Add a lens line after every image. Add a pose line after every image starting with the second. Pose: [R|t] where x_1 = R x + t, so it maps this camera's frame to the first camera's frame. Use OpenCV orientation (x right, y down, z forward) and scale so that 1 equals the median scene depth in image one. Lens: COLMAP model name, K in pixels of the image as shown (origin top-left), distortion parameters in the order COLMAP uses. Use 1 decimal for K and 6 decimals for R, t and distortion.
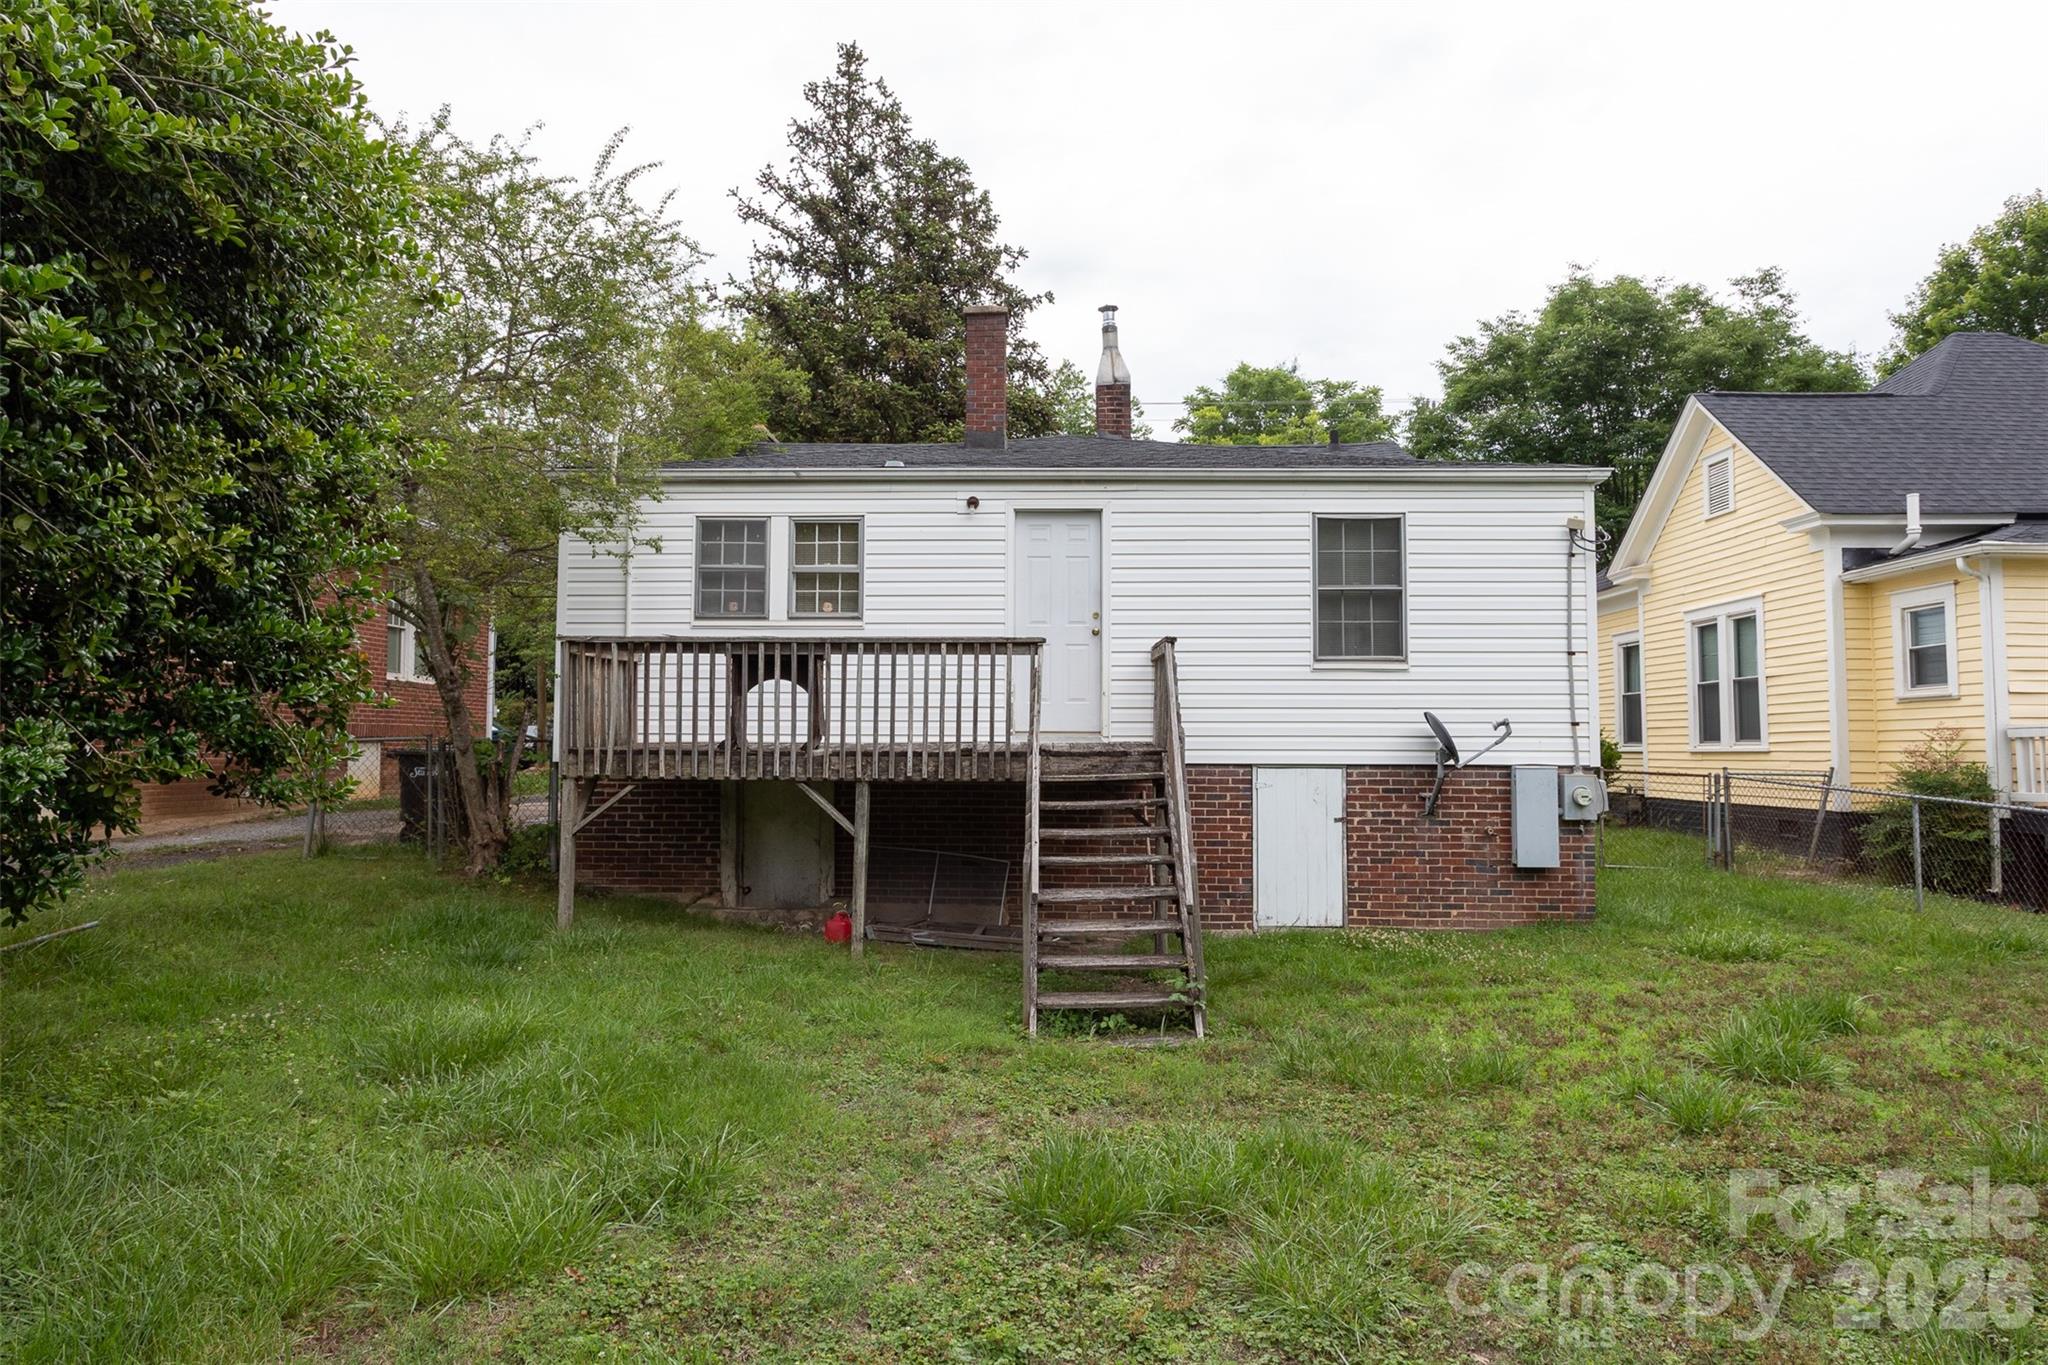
lens RADIAL K [[1177.2, 0, 1024.0], [0, 1177.2, 682.5], [0, 0, 1]] dist [0.001319, 0.000624]
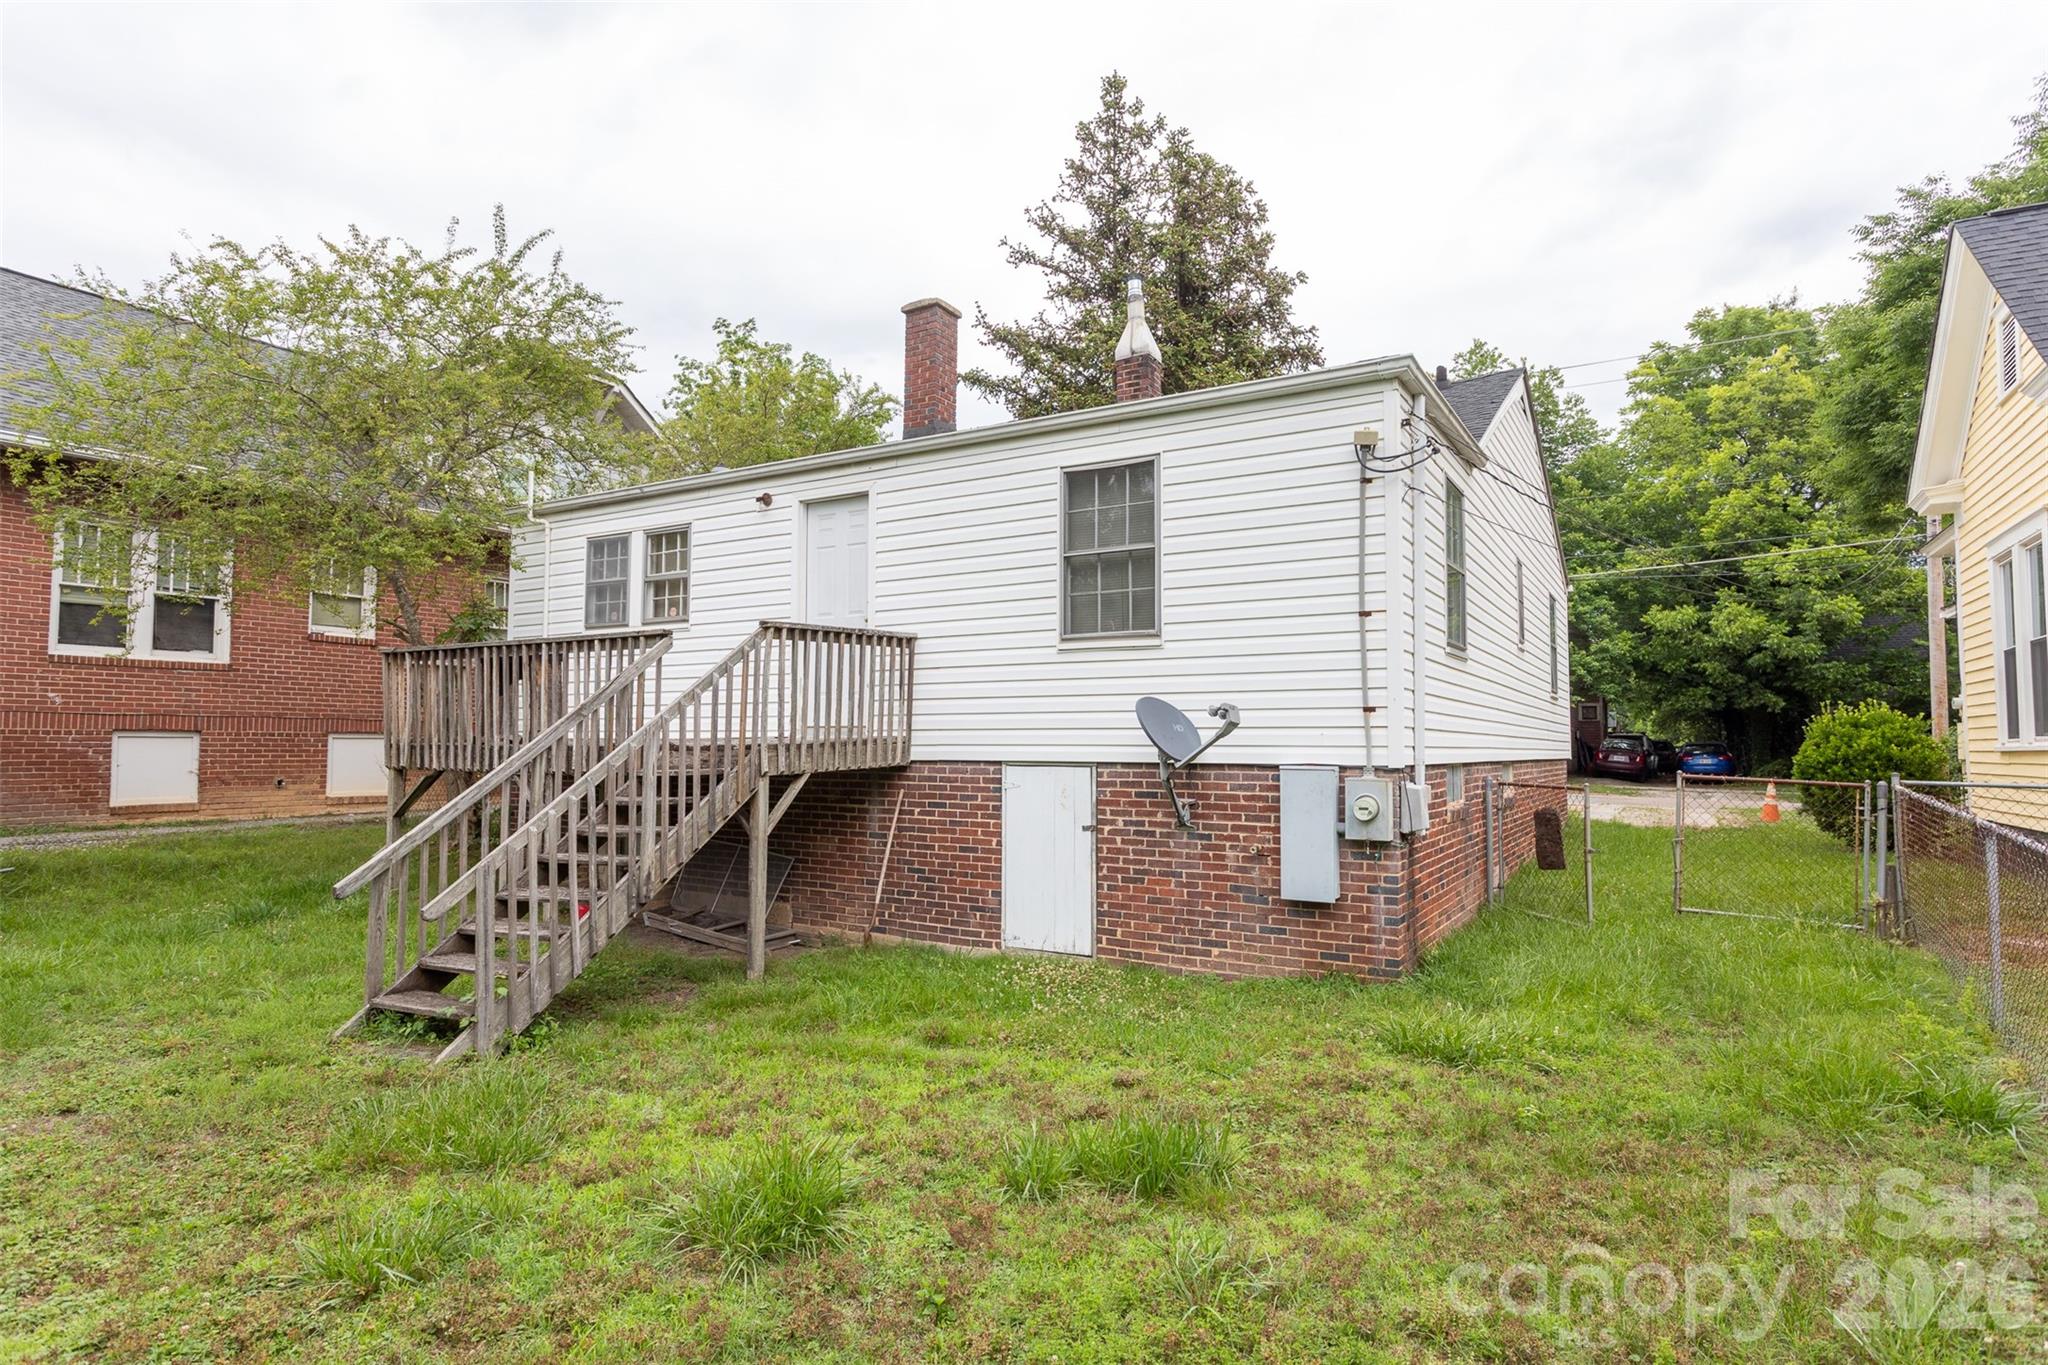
lens RADIAL K [[1092.5, 0, 1024.3], [0, 1092.5, 689.9], [0, 0, 1]] dist [0.001626, 0.001096]
pose [[0.873118, -0.024255, -0.486906, 0.610086], [0.021624, 0.999705, -0.011024, 0.025743], [0.487030, -0.000904, 0.873385, 0.297856]]
